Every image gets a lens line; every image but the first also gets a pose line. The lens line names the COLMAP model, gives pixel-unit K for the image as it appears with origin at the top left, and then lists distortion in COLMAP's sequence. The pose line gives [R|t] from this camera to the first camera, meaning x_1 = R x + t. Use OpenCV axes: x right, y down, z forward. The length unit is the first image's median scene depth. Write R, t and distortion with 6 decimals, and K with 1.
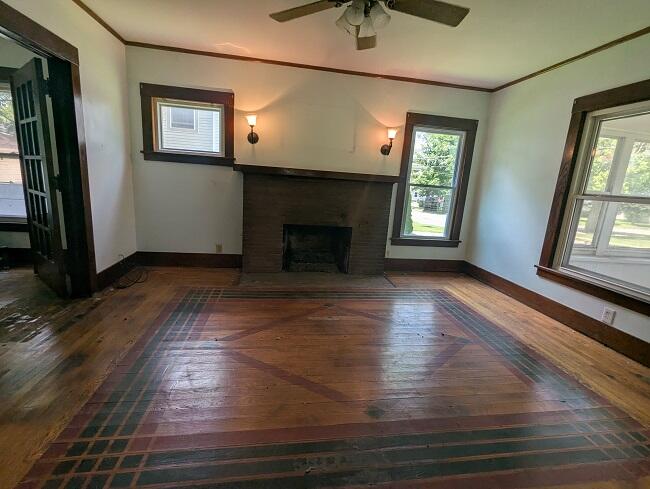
lens RADIAL K [[305.7, 0, 324.4], [0, 305.7, 243.2], [0, 0, 1]] dist [0.003936, 0.000293]
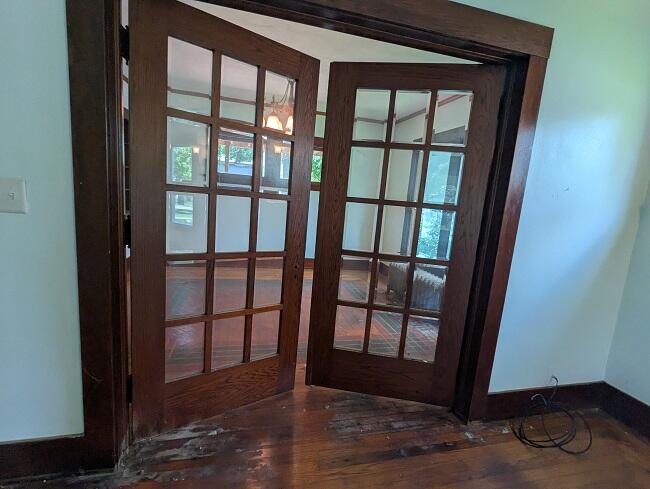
lens RADIAL K [[305.7, 0, 322.4], [0, 305.7, 243.0], [0, 0, 1]] dist [0.003936, 0.000293]
pose [[0.082039, 0.084417, -0.993047, -0.198917], [-0.274131, 0.959884, 0.058951, -0.136004], [0.958187, 0.267389, 0.101890, 0.562986]]
